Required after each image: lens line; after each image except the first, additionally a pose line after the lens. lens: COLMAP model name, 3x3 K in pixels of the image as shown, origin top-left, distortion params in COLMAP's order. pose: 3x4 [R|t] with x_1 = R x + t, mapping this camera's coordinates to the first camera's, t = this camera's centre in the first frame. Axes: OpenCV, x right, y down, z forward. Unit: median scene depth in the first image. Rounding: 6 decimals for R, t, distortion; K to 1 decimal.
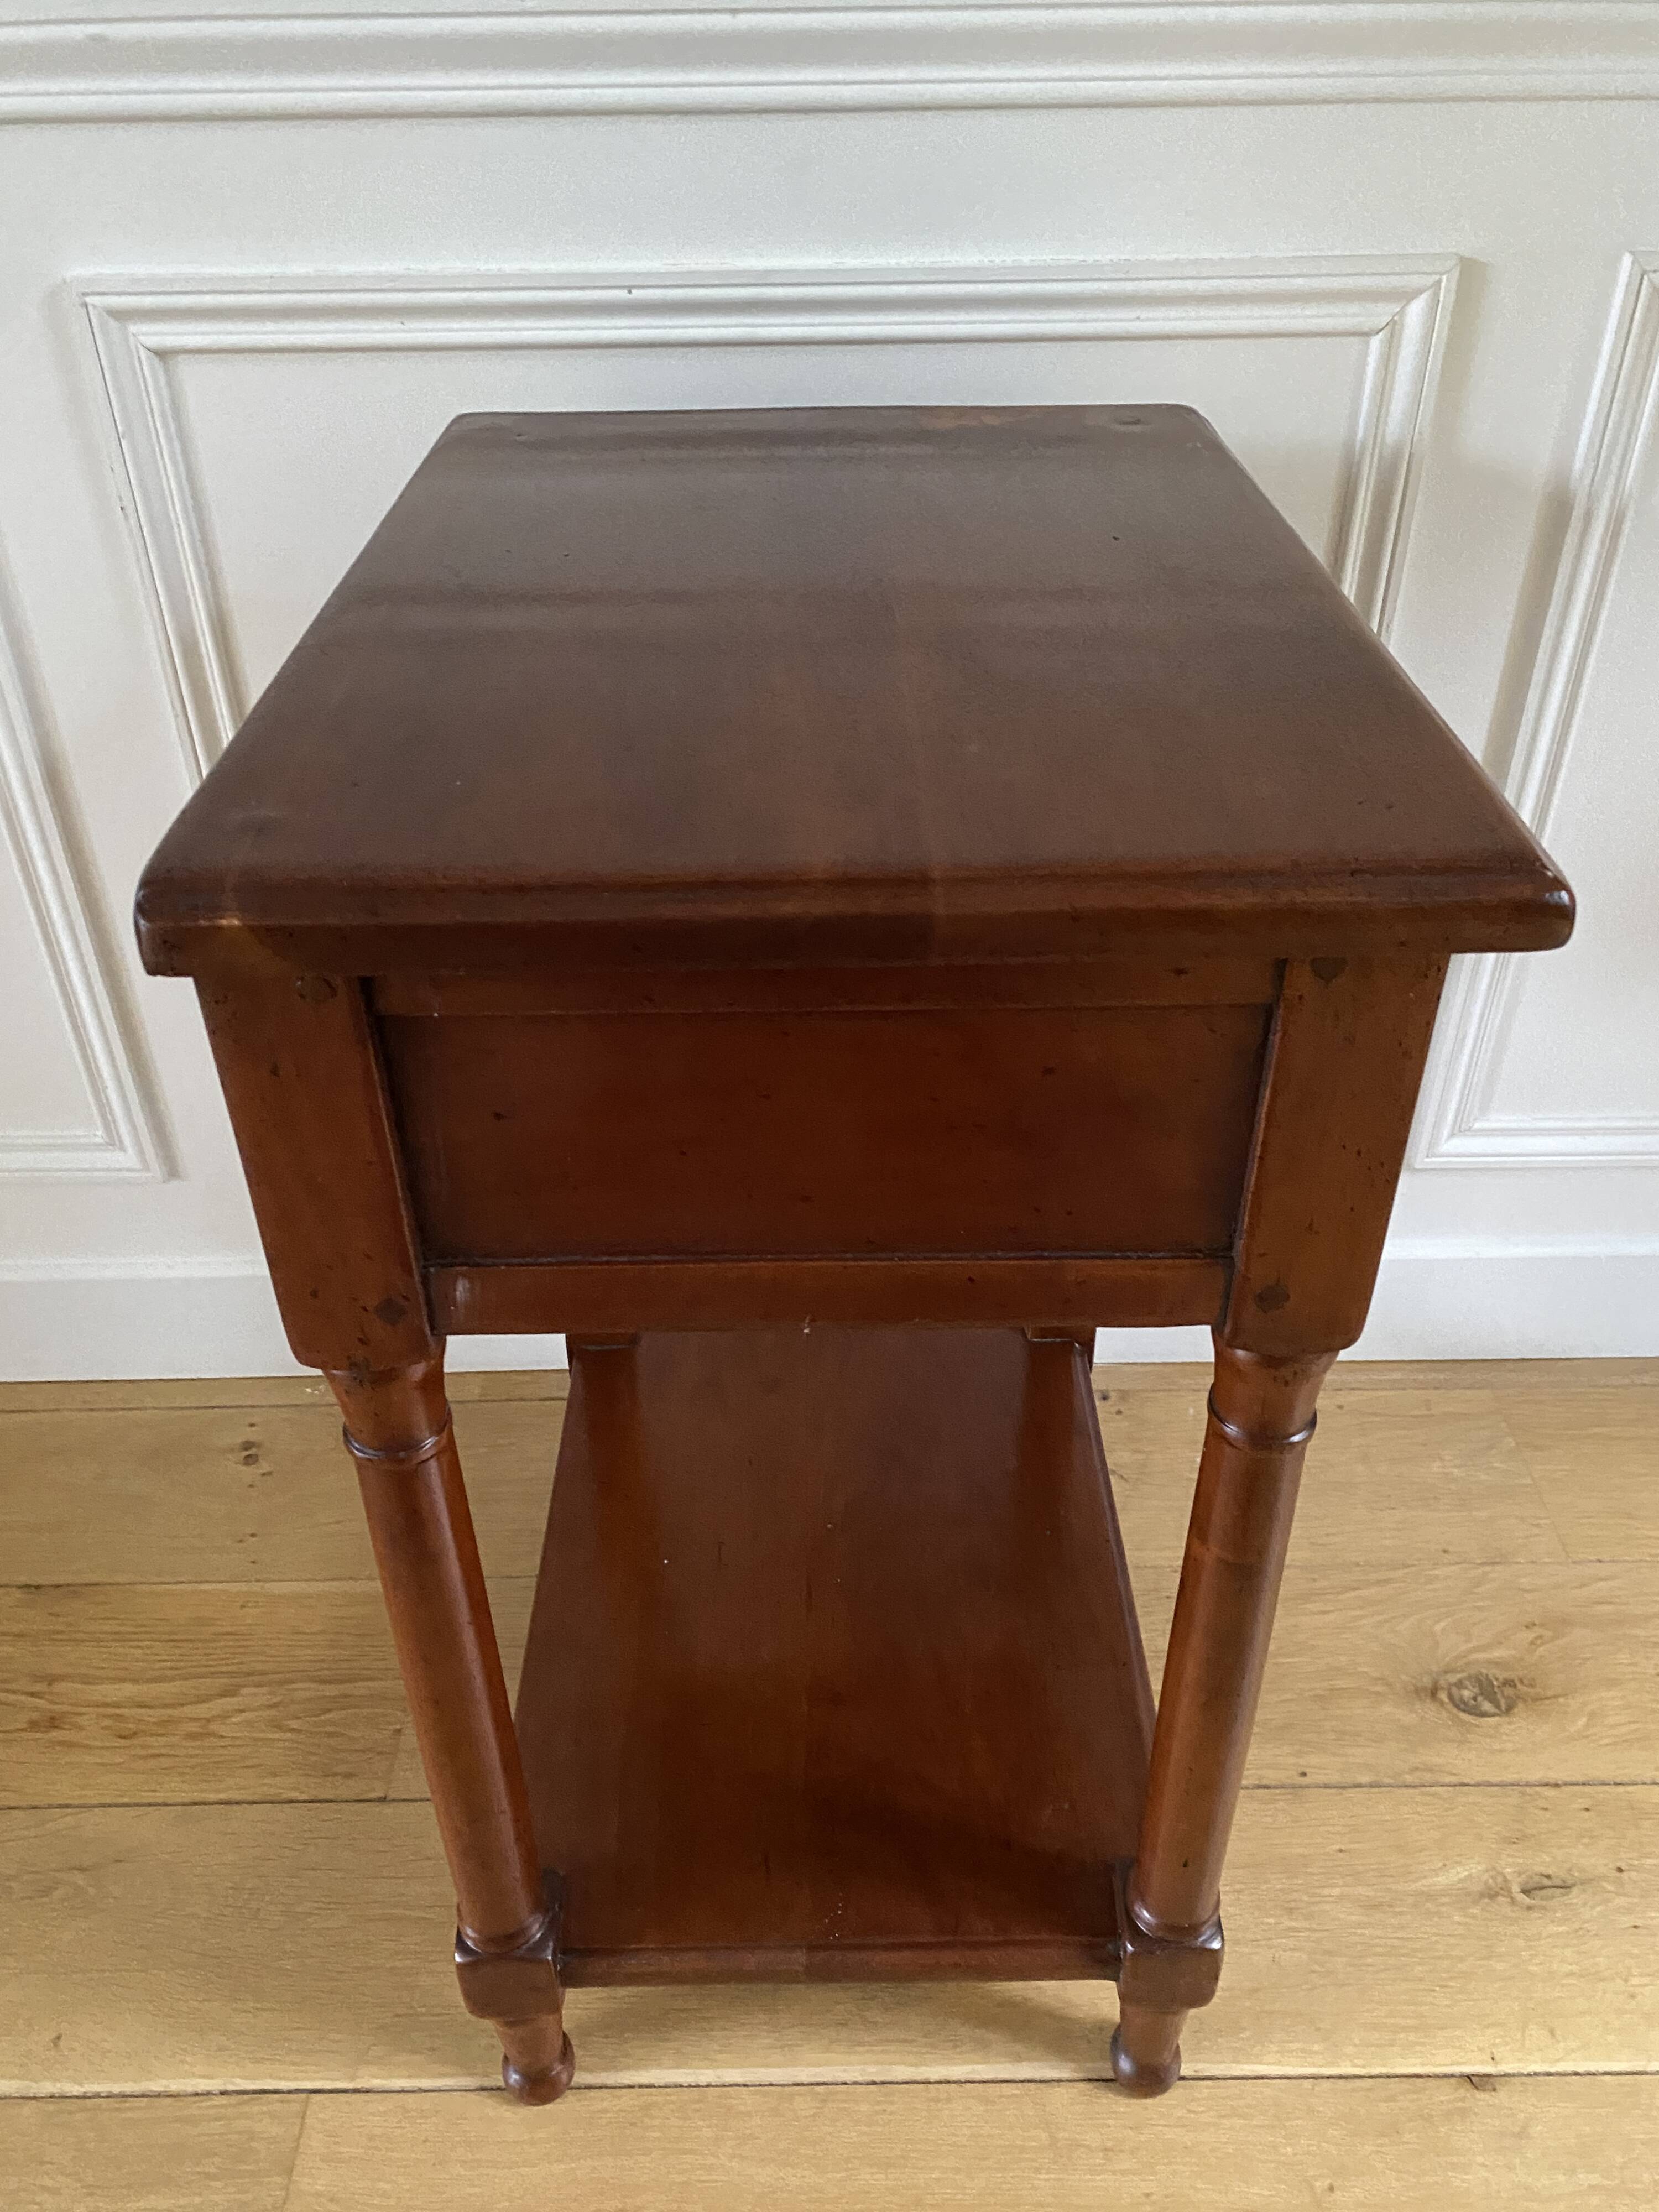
lens RADIAL K [[1686.8, 0, 833.3], [0, 1686.8, 1111.6], [0, 0, 1]] dist [0.018261, -0.017967]
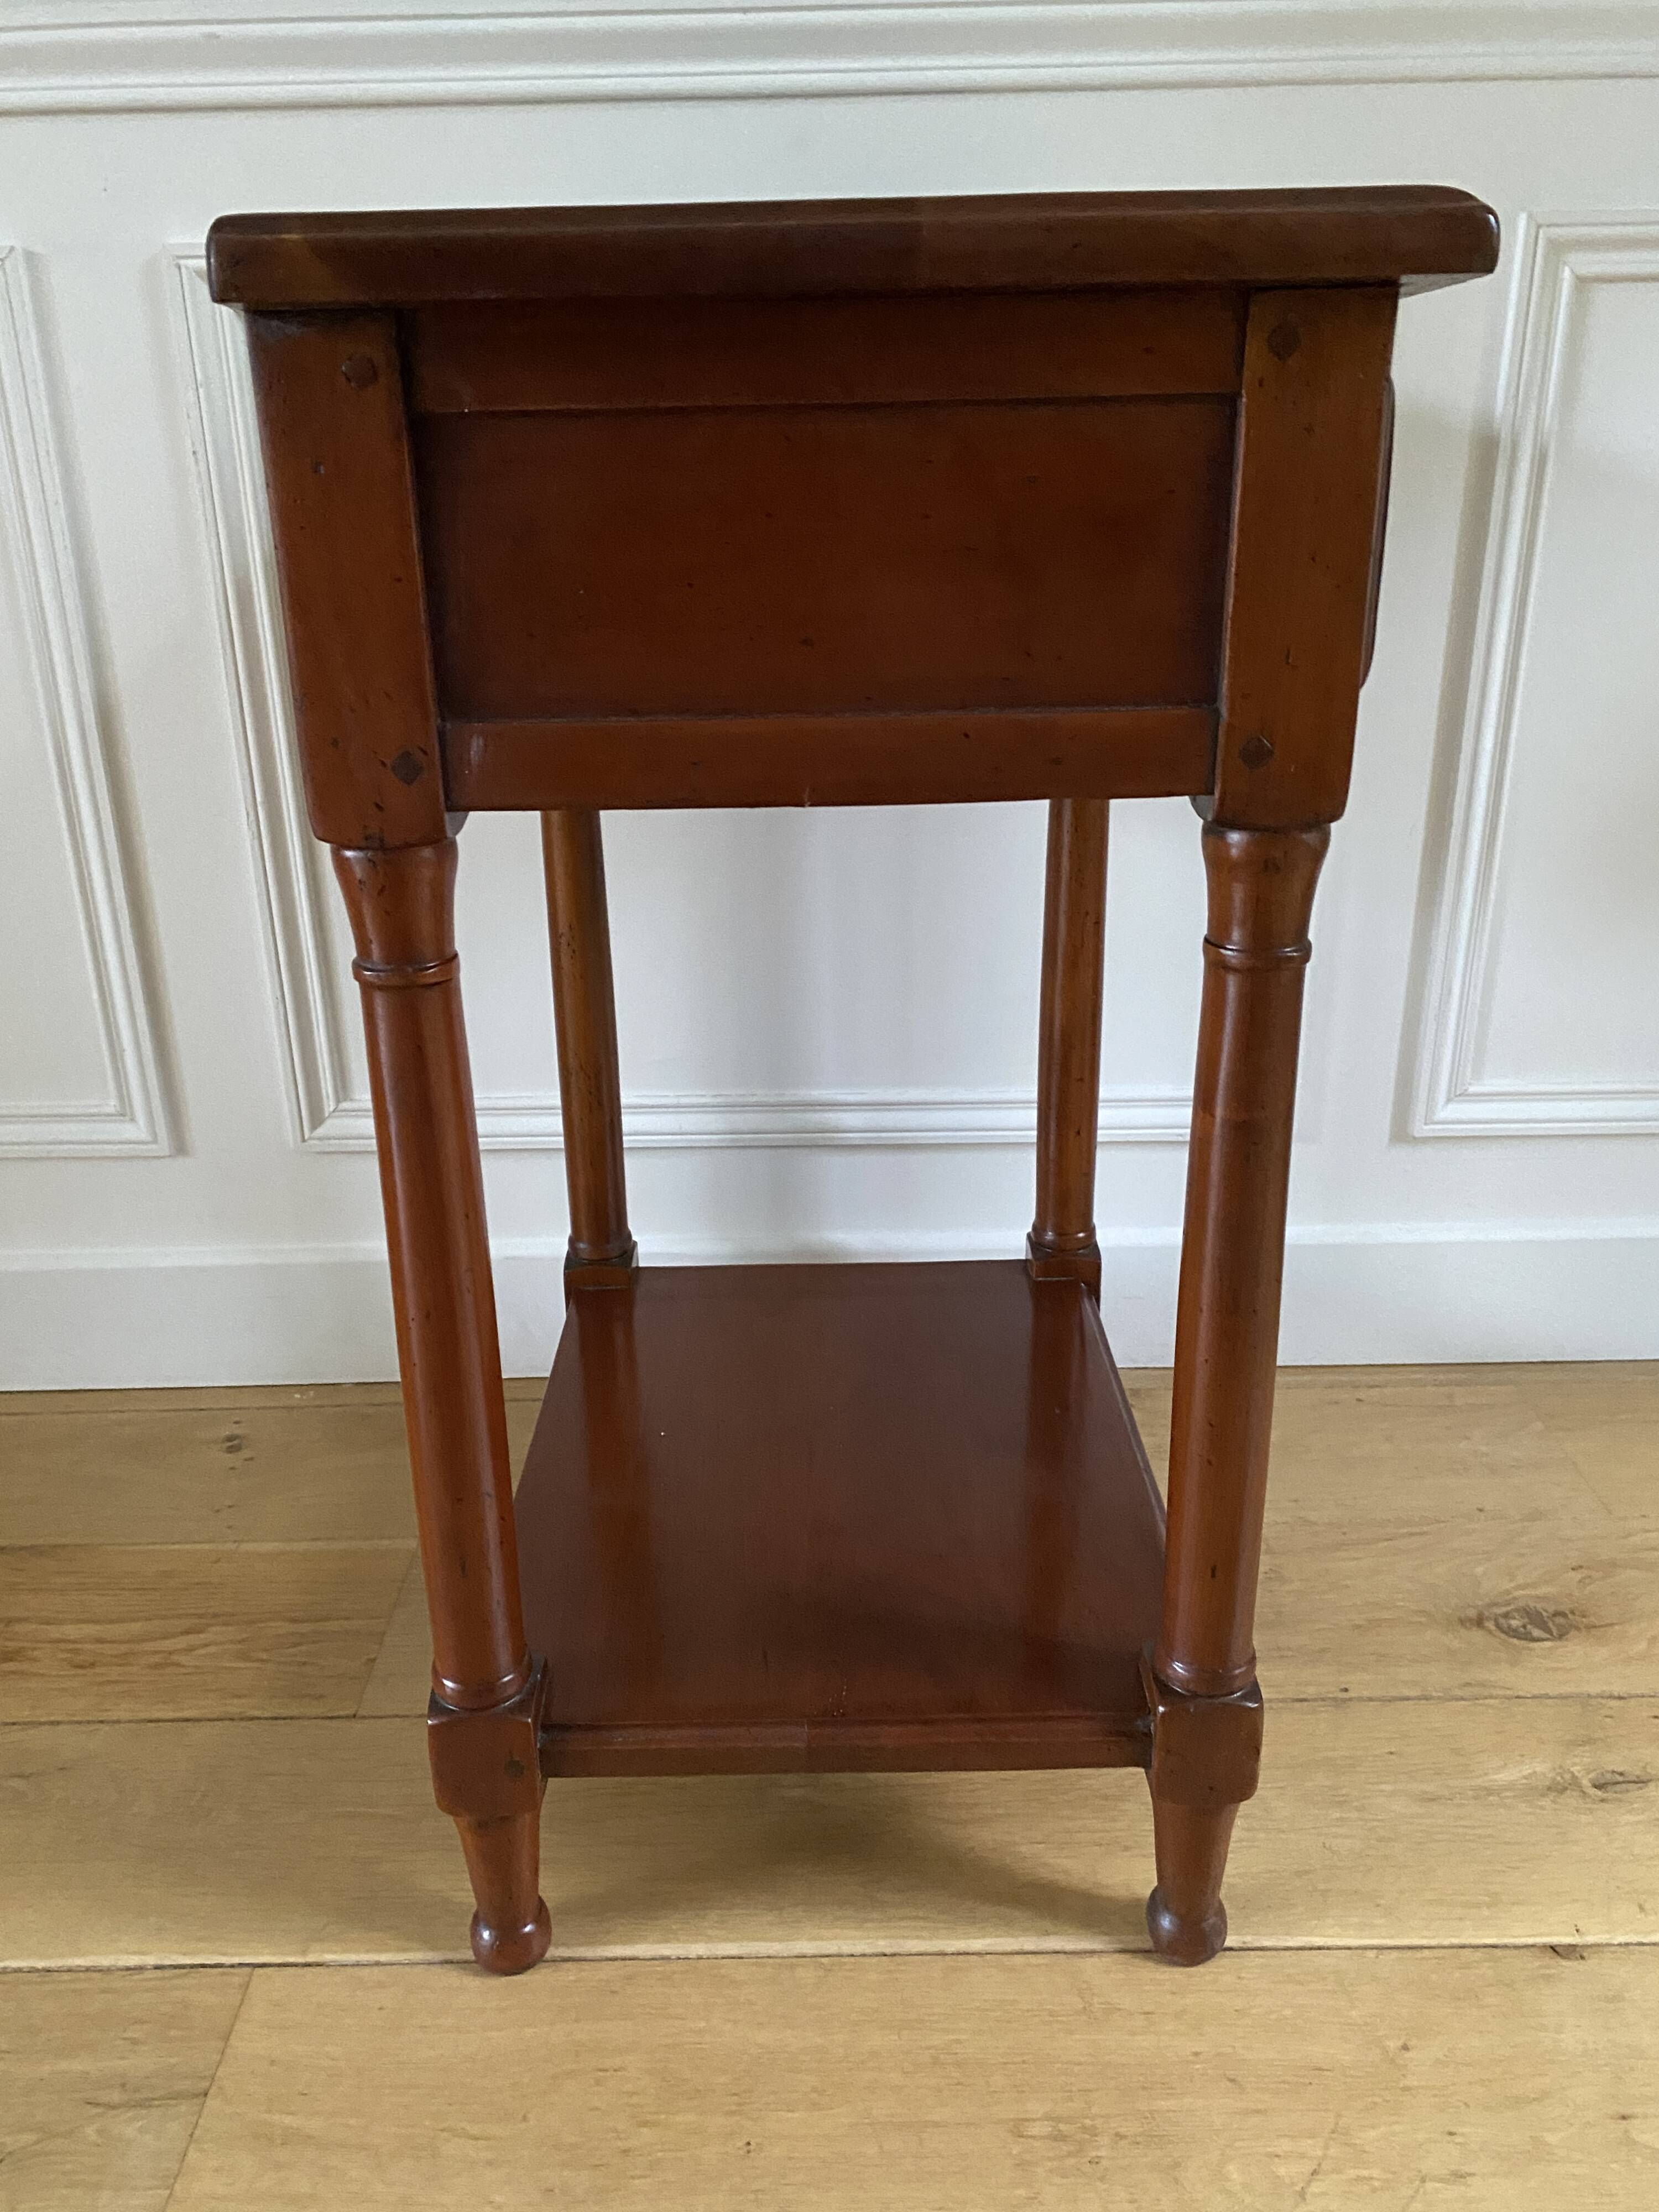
lens RADIAL K [[1686.8, 0, 816.1], [0, 1686.8, 1119.0], [0, 0, 1]] dist [0.018261, -0.017967]
pose [[0.999932, -0.004815, -0.010592, -0.000280], [0.002166, 0.971485, -0.237091, 0.329718], [0.011431, 0.237052, 0.971430, 0.024819]]
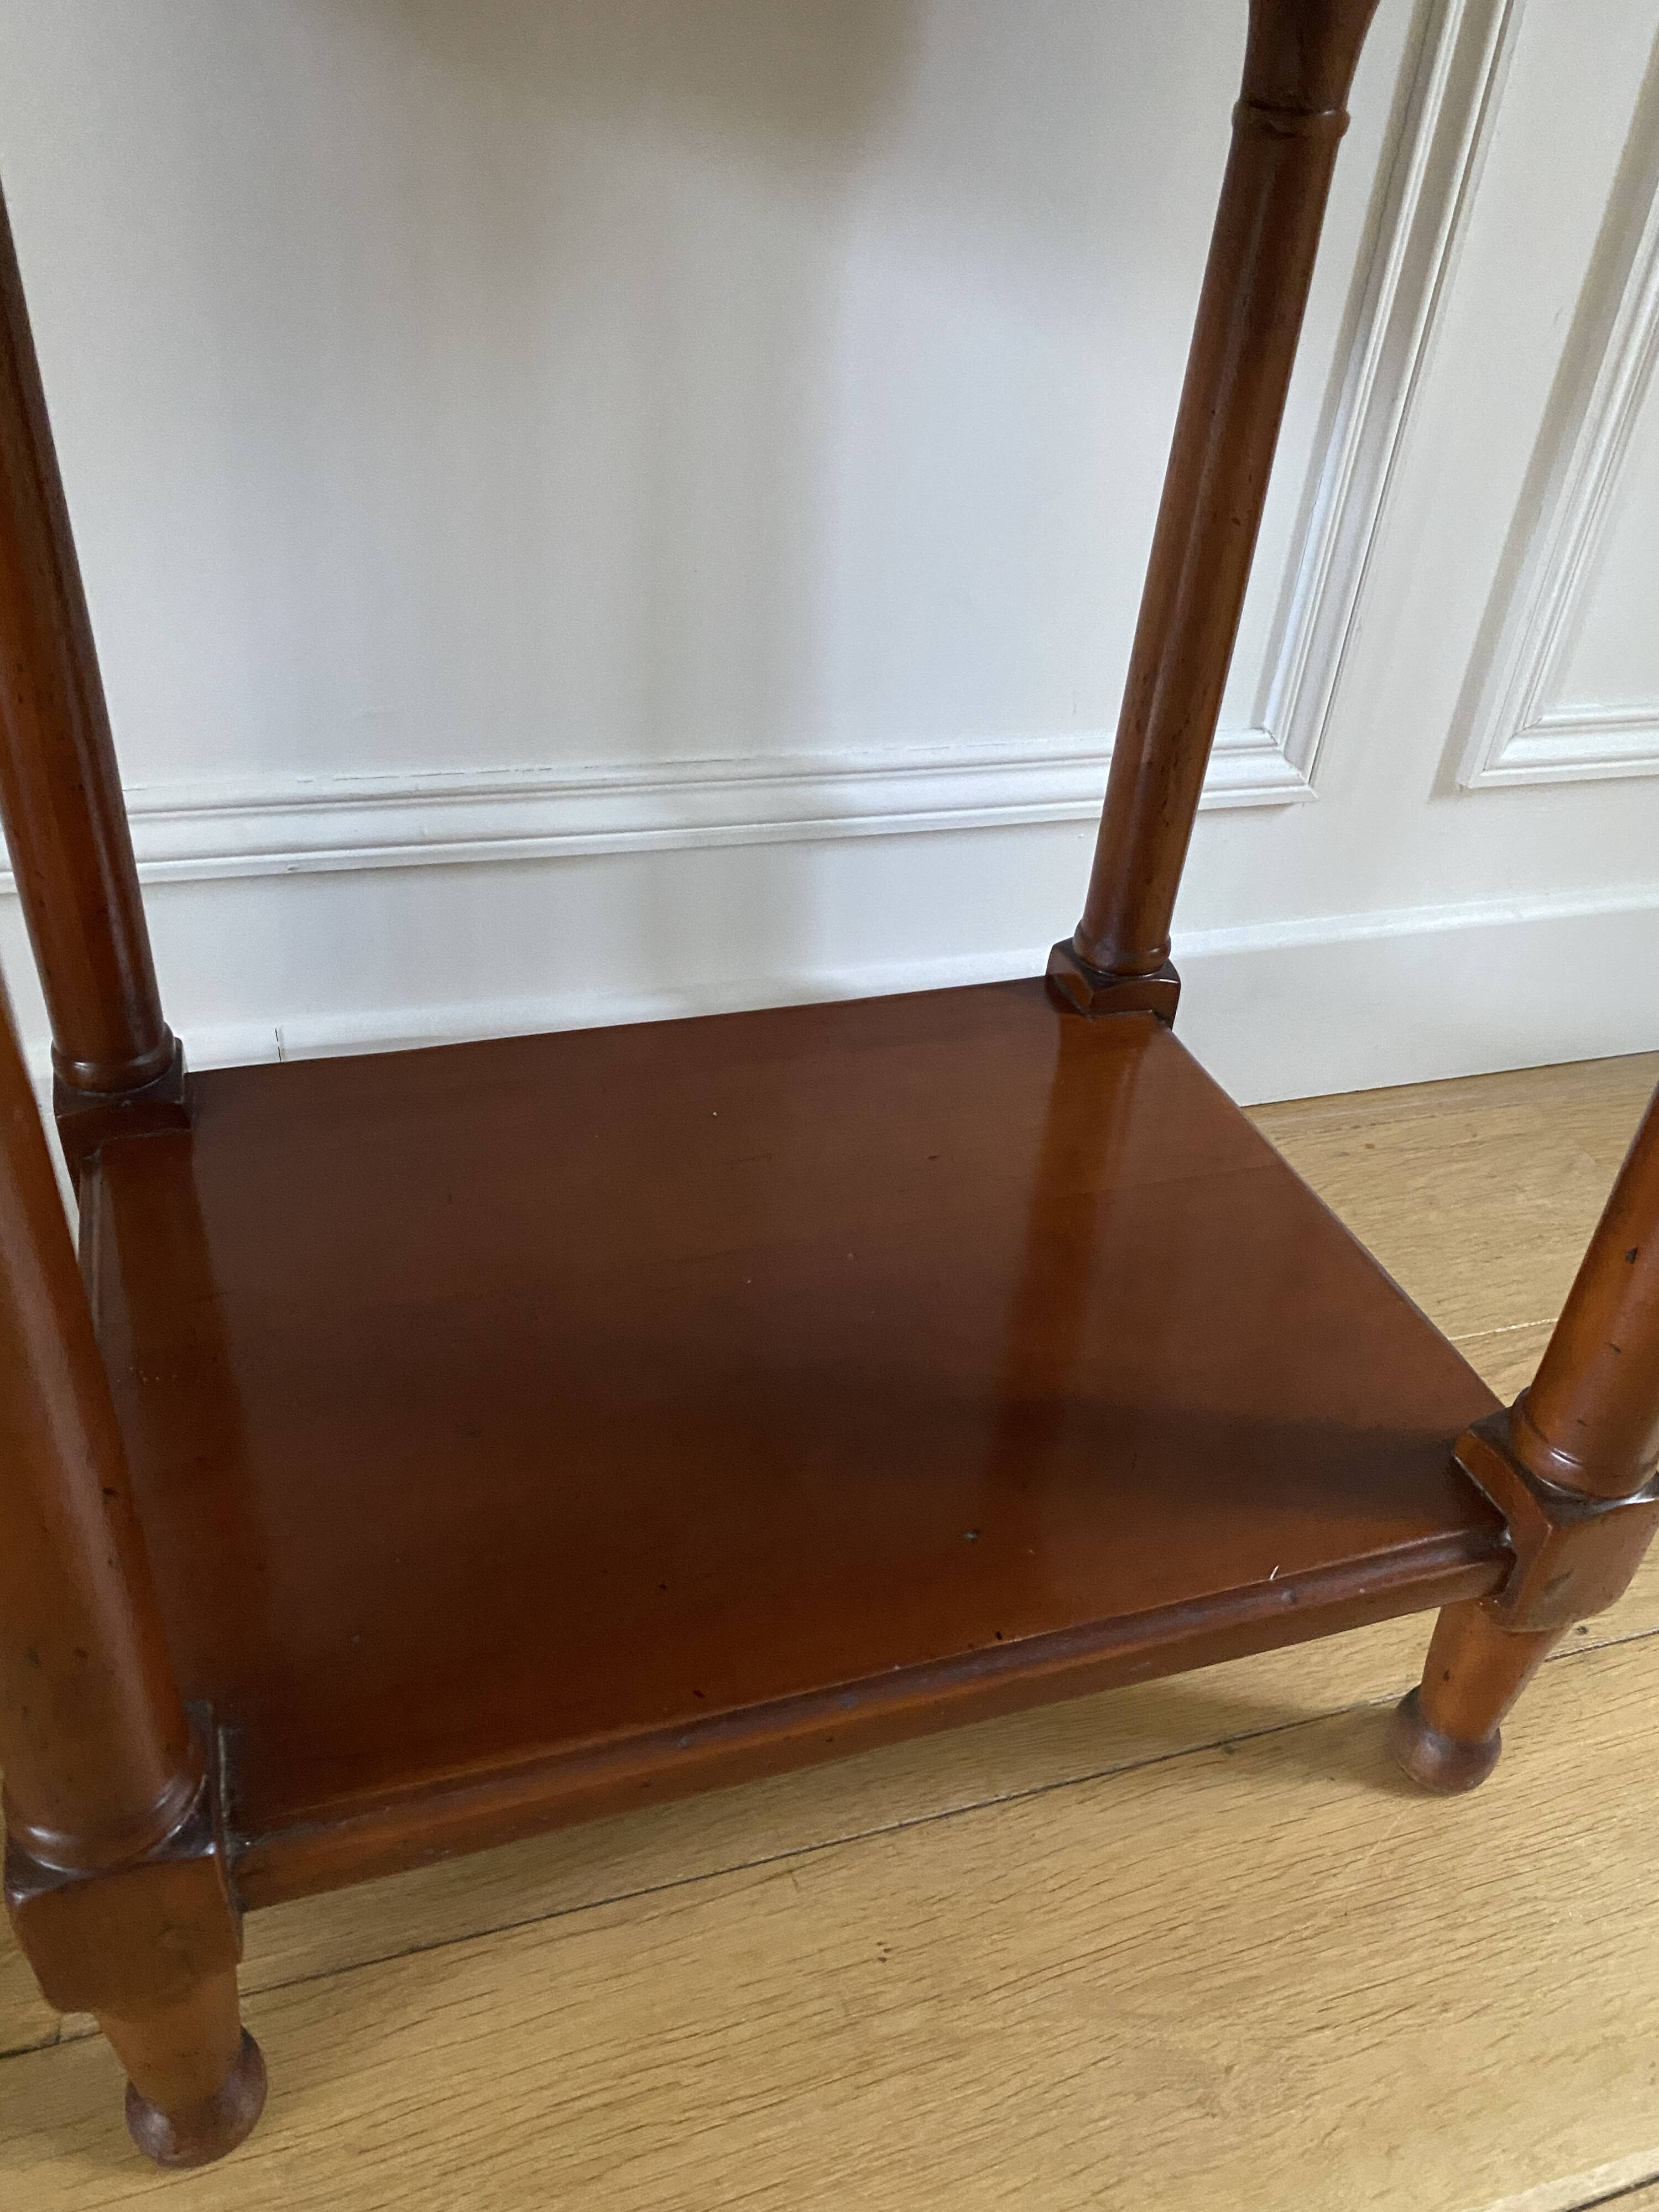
lens RADIAL K [[1686.8, 0, 816.5], [0, 1686.8, 1128.6], [0, 0, 1]] dist [0.018261, -0.017967]
pose [[0.952598, -0.108804, 0.284109, -0.177097], [0.105935, 0.994046, 0.025492, 0.164213], [-0.285192, 0.005813, 0.958453, 0.494964]]
